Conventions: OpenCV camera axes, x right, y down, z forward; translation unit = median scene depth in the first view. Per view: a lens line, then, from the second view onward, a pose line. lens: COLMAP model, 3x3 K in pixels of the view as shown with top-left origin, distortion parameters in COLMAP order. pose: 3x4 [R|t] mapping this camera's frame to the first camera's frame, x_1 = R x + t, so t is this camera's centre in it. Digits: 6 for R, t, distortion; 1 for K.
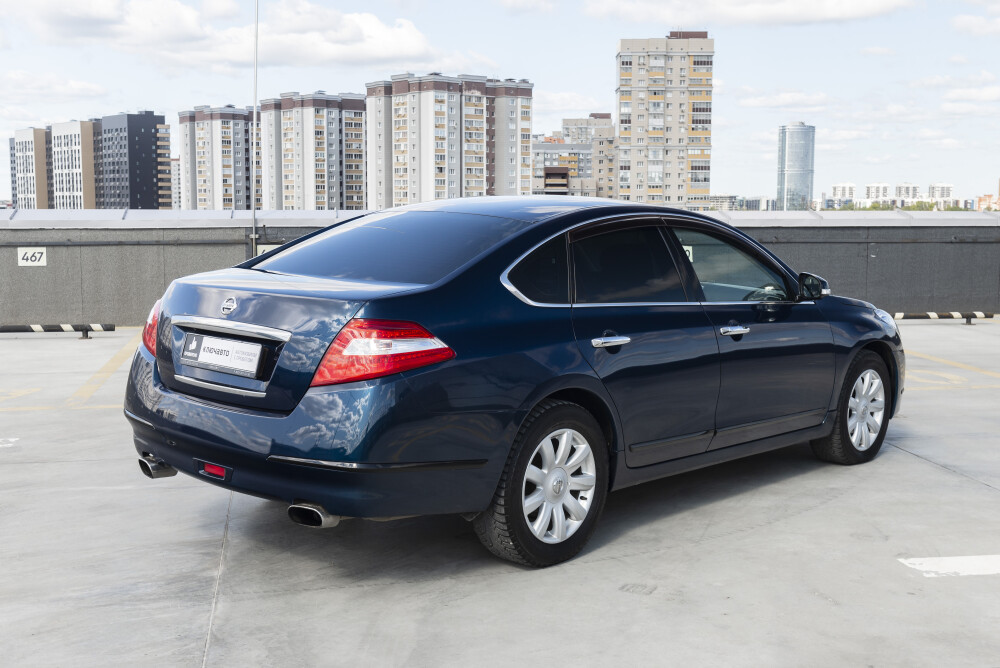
lens RADIAL K [[1233.0, 0, 481.7], [0, 1233.0, 332.7], [0, 0, 1]] dist [-0.001206, 0.001918]
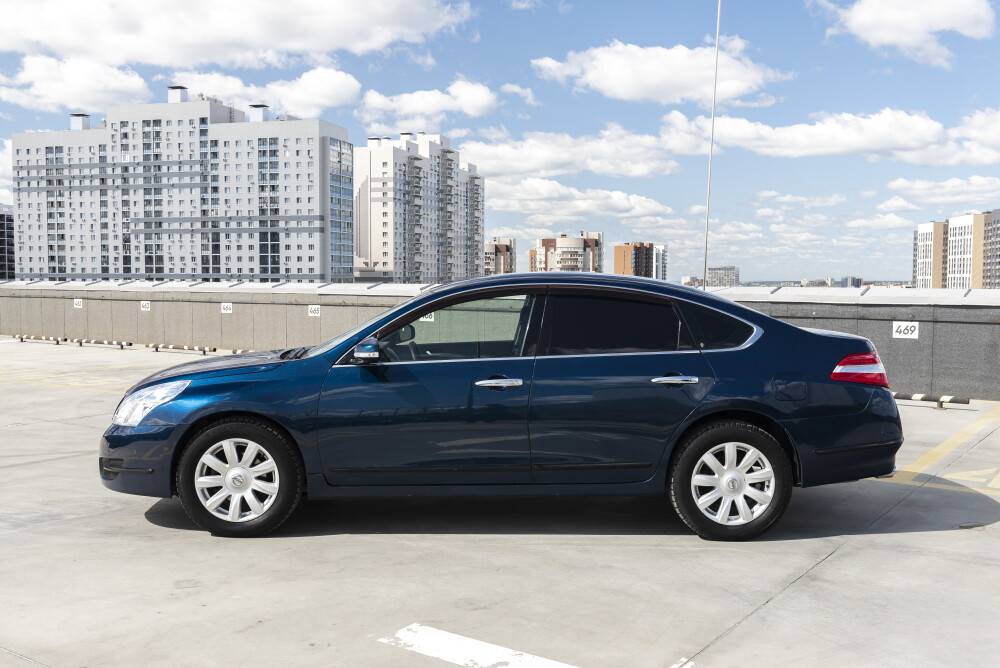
lens RADIAL K [[996.4, 0, 500.0], [0, 996.4, 334.0], [0, 0, 1]] dist [0.006190, 0.000960]
pose [[0.704566, 0.038160, -0.708612, 0.380693], [-0.076509, 0.996817, -0.022392, -0.016539], [0.705502, 0.069992, 0.705243, 0.178363]]
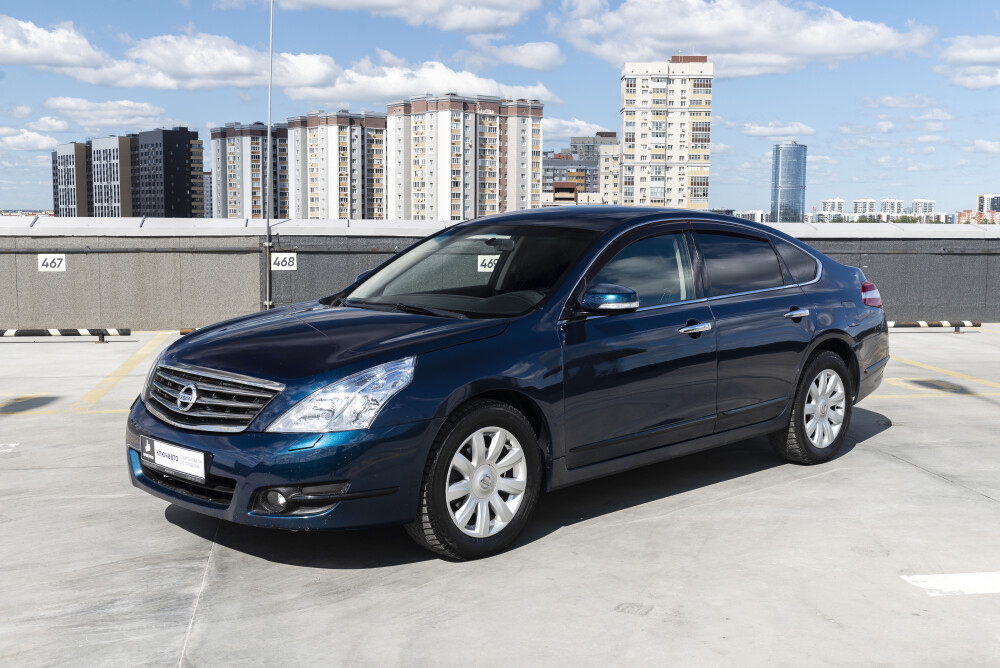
lens RADIAL K [[1152.0, 0, 500.0], [0, 1152.0, 334.0], [0, 0, 1]] dist [-0.002303, -0.014280]
pose [[0.999978, 0.004868, 0.004592, 0.006080], [-0.004857, 0.999985, -0.002344, -0.001691], [-0.004603, 0.002321, 0.999987, 0.035461]]
